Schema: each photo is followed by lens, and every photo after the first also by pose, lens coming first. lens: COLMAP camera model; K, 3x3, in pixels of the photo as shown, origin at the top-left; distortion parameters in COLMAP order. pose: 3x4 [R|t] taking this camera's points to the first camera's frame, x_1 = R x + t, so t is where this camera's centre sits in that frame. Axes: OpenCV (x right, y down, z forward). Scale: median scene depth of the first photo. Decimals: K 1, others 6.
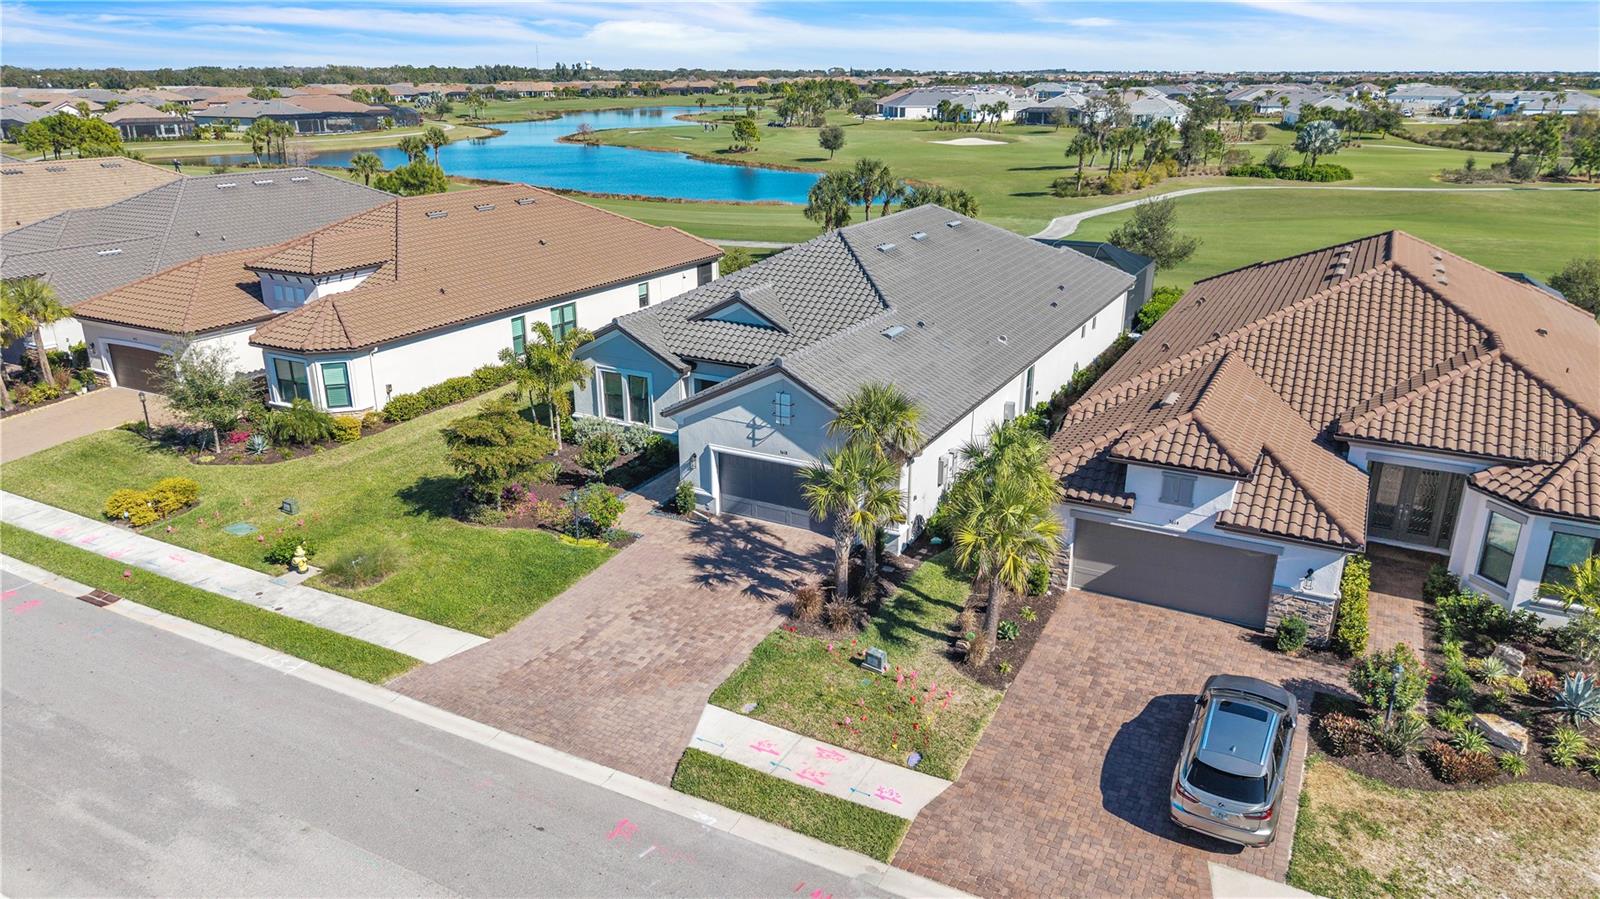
lens RADIAL K [[1073.6, 0, 800.9], [0, 1073.6, 448.2], [0, 0, 1]] dist [0.024608, -0.031954]
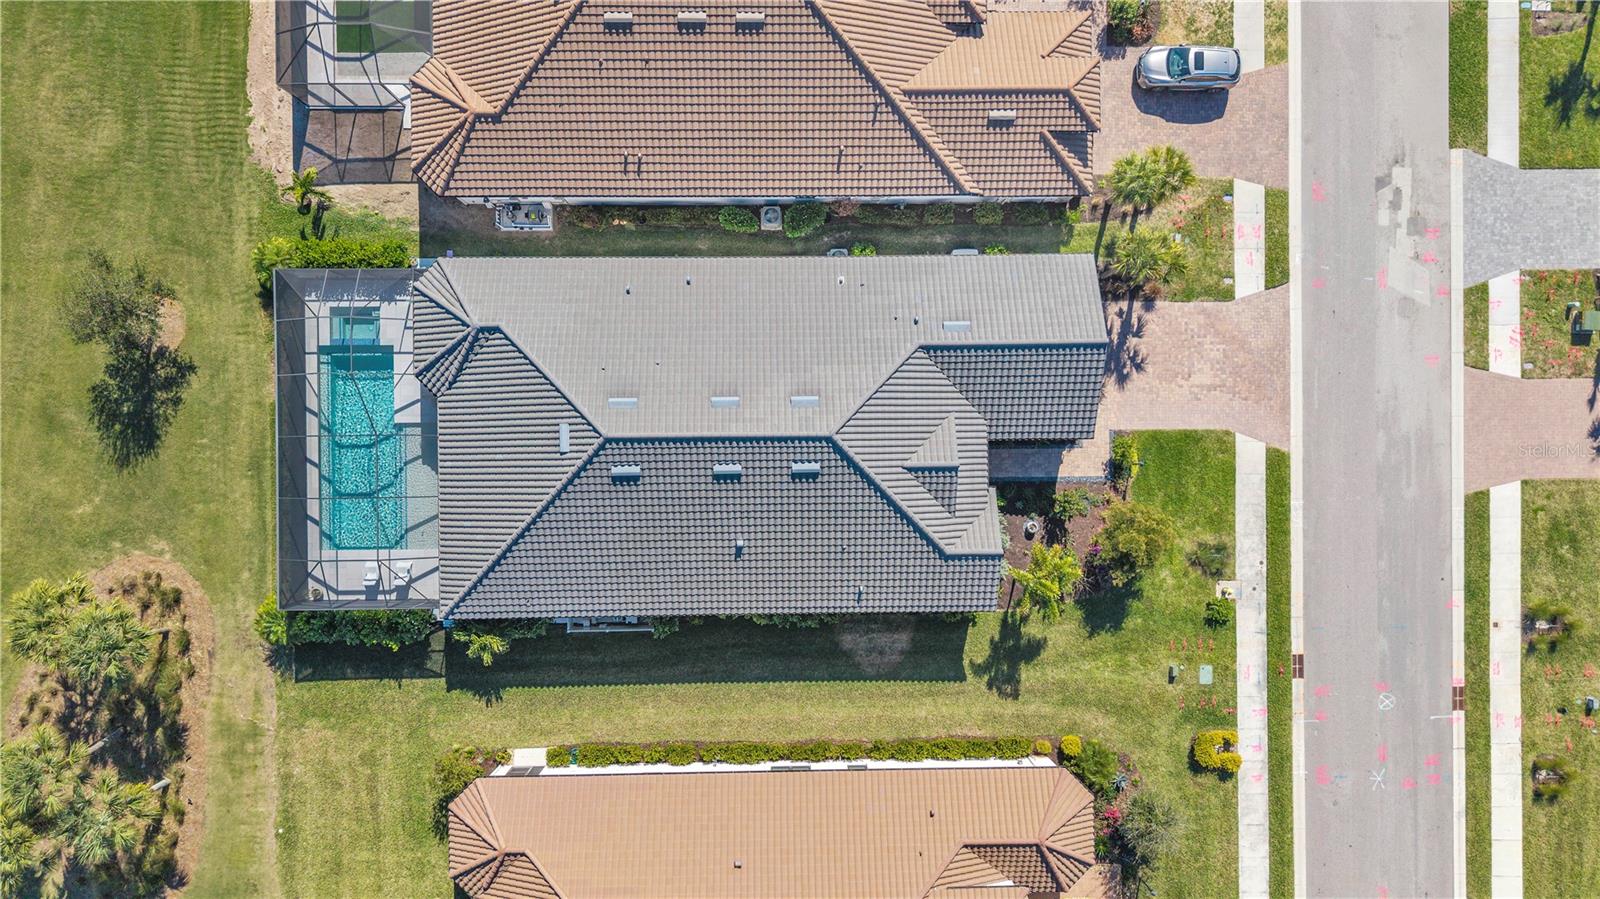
lens RADIAL K [[1073.6, 0, 801.0], [0, 1073.6, 464.7], [0, 0, 1]] dist [0.024608, -0.031954]
pose [[-0.476659, -0.878916, -0.017414, 0.053507], [0.272641, -0.166635, 0.947576, -1.533707], [-0.835741, 0.446922, 0.319057, 0.872807]]
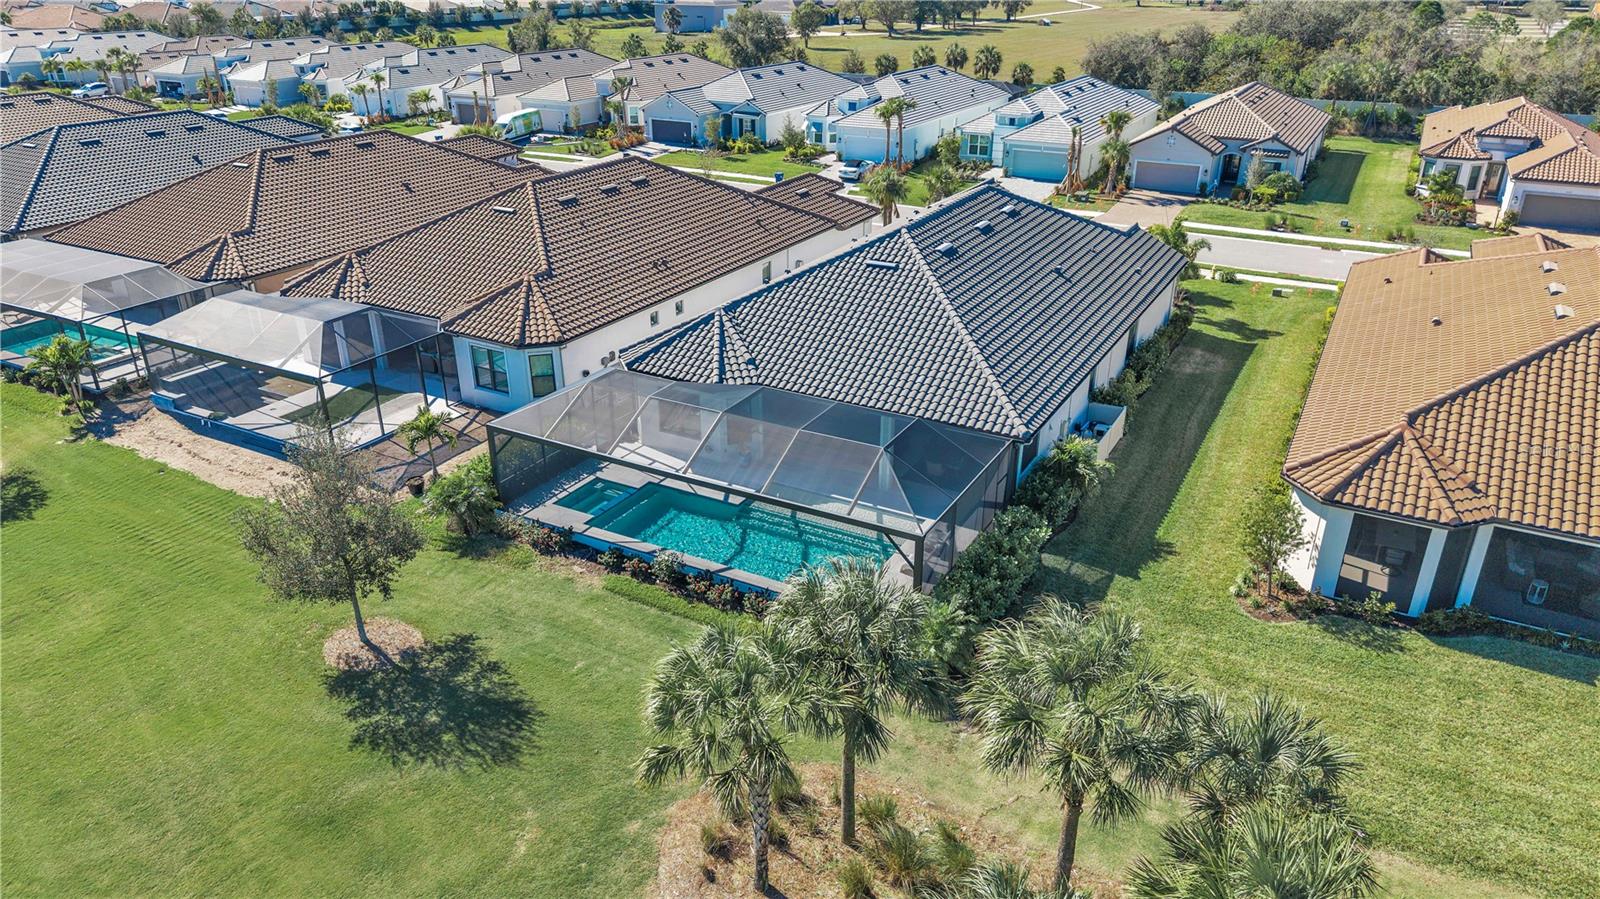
lens RADIAL K [[1073.6, 0, 802.9], [0, 1073.6, 457.6], [0, 0, 1]] dist [0.024608, -0.031954]
pose [[-0.999807, -0.013999, 0.013766, 0.275481], [-0.000436, 0.716817, 0.697261, -1.017040], [-0.019629, 0.697121, -0.716685, 2.566145]]
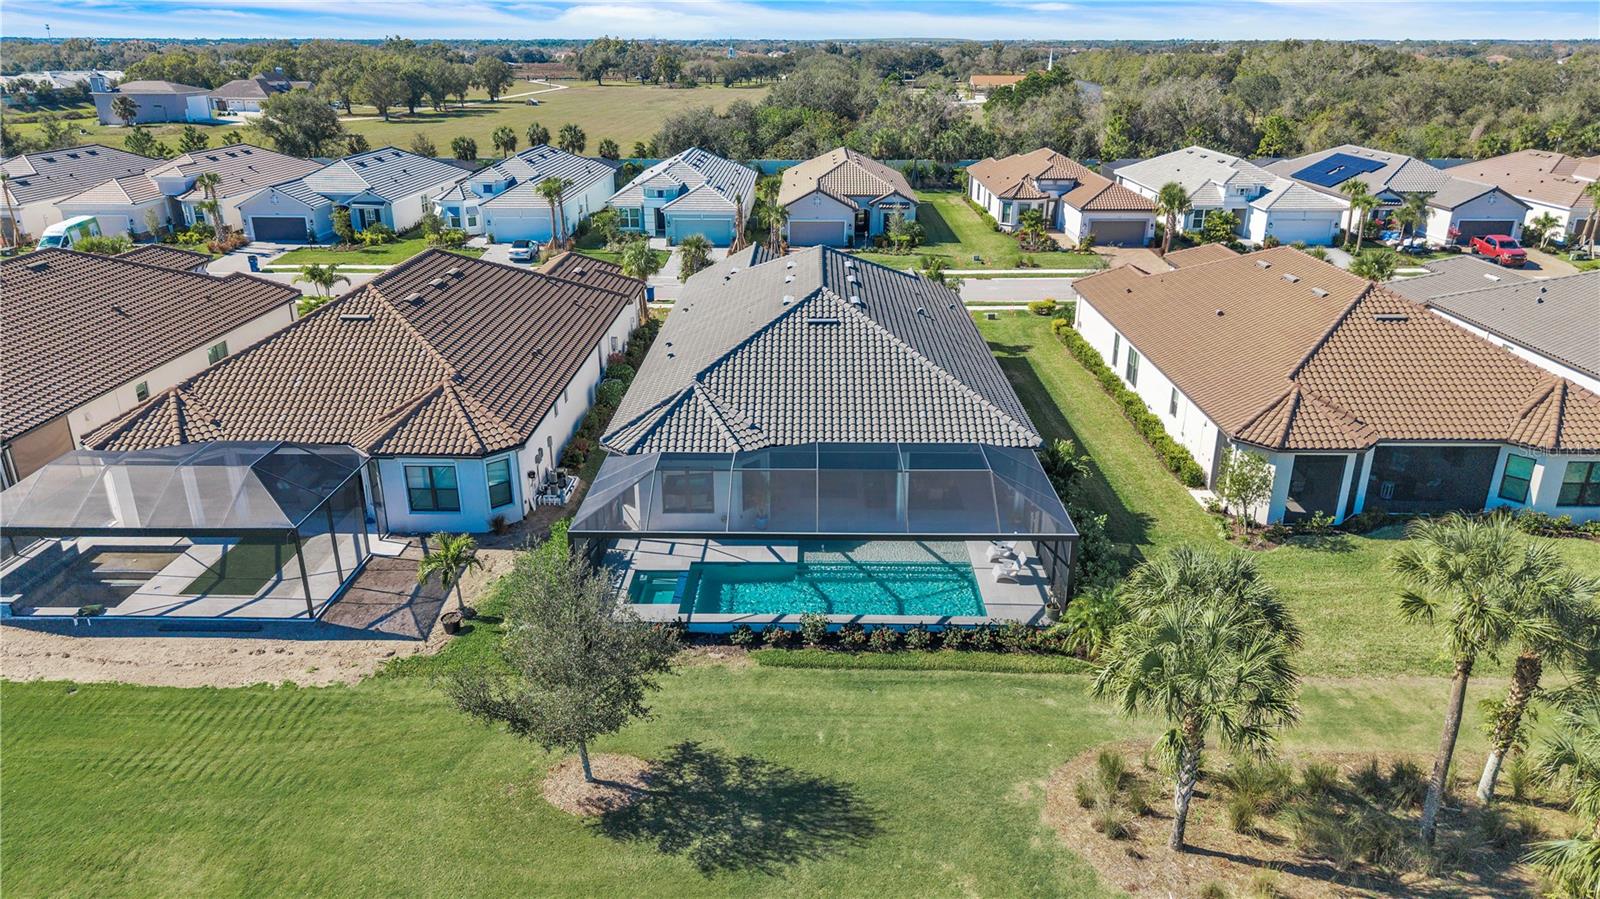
lens RADIAL K [[1073.6, 0, 807.0], [0, 1073.6, 450.5], [0, 0, 1]] dist [0.024608, -0.031954]
pose [[-0.888694, 0.157601, -0.430564, 0.807896], [-0.156423, 0.778513, 0.607824, -0.991403], [0.430993, 0.607520, -0.667207, 2.495984]]
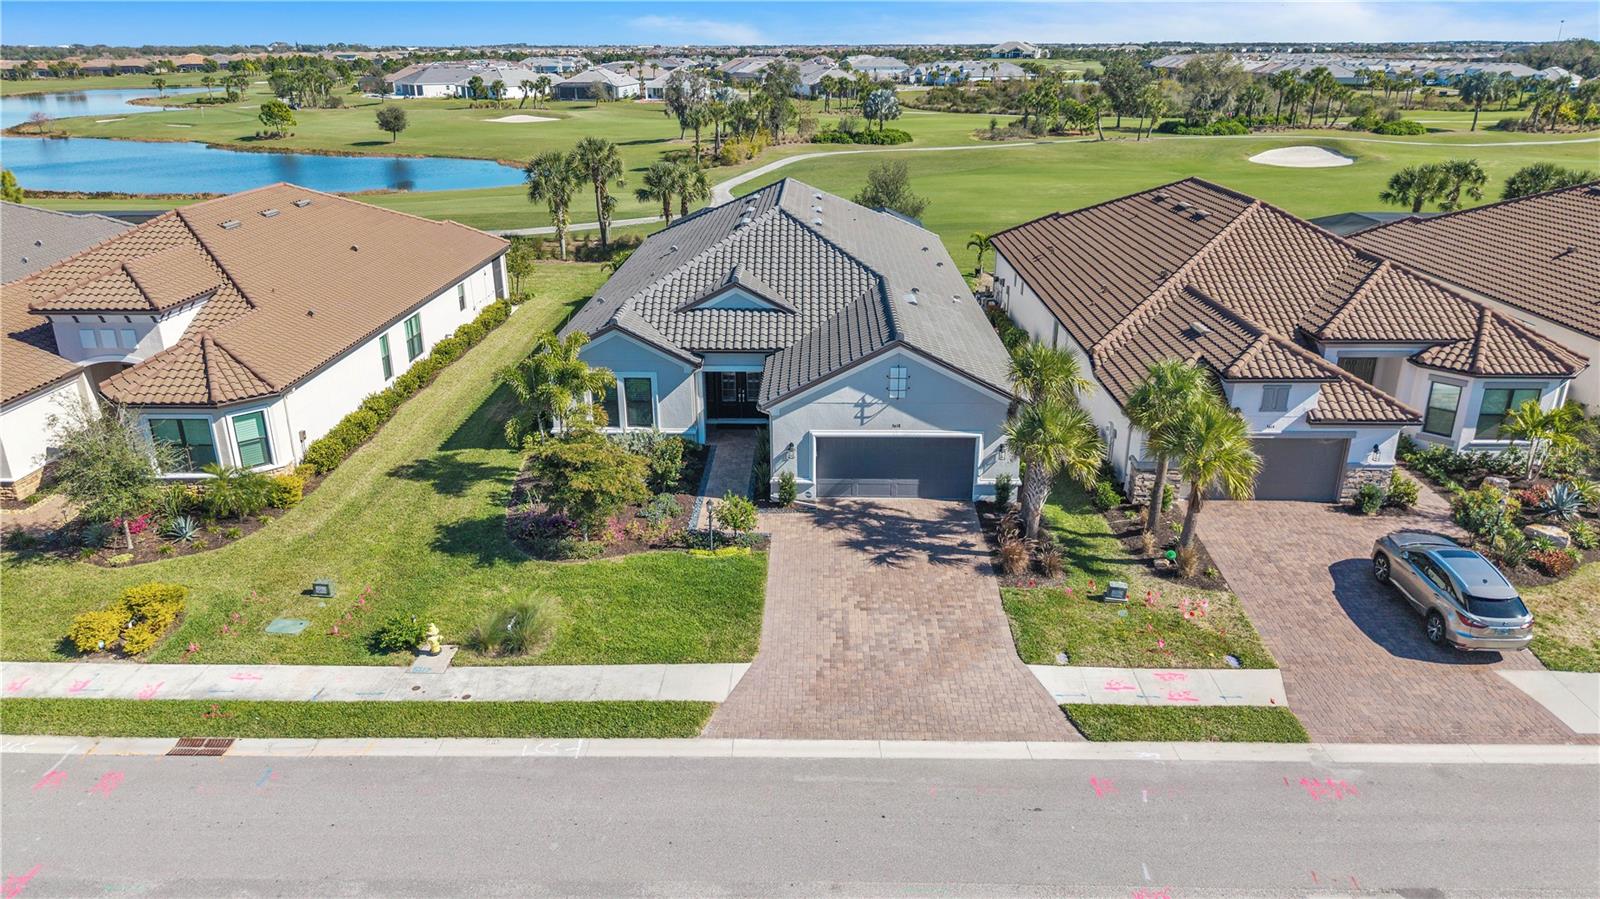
lens RADIAL K [[1073.6, 0, 797.4], [0, 1073.6, 447.4], [0, 0, 1]] dist [0.024608, -0.031954]
pose [[0.893890, -0.160862, 0.418430, -0.502991], [0.152309, 0.986856, 0.054012, -0.042592], [-0.421618, 0.015450, 0.906642, 0.111454]]
